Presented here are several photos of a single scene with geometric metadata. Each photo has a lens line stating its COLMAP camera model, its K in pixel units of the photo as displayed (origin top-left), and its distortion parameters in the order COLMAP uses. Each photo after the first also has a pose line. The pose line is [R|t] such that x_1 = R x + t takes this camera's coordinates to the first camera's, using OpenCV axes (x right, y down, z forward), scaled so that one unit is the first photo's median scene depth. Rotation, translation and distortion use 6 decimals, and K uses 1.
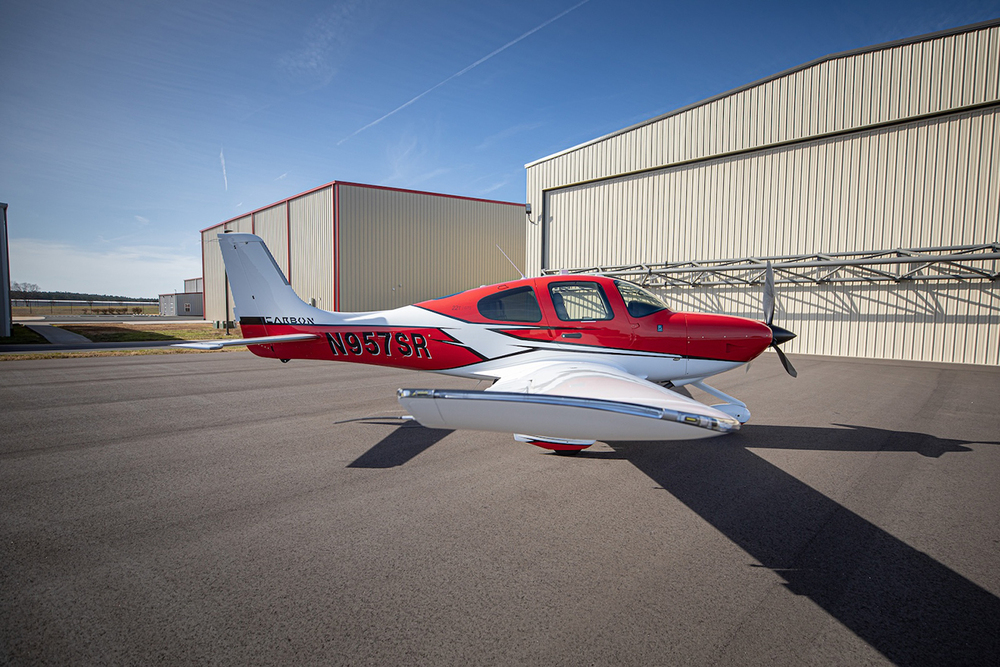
lens RADIAL K [[487.9, 0, 500.4], [0, 487.9, 328.8], [0, 0, 1]] dist [-0.023954, -0.000068]
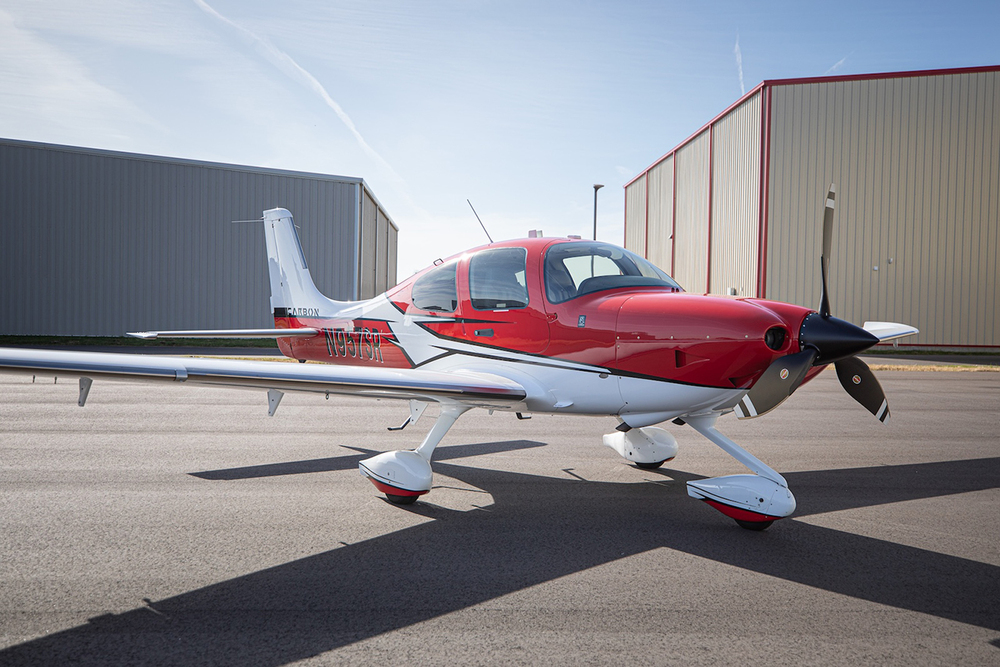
lens RADIAL K [[913.8, 0, 500.4], [0, 913.8, 334.2], [0, 0, 1]] dist [0.002534, 0.000000]
pose [[0.739613, 0.015161, -0.672862, 0.988753], [-0.024883, 0.999679, -0.004826, 0.022272], [0.672572, 0.020313, 0.739753, 0.132691]]
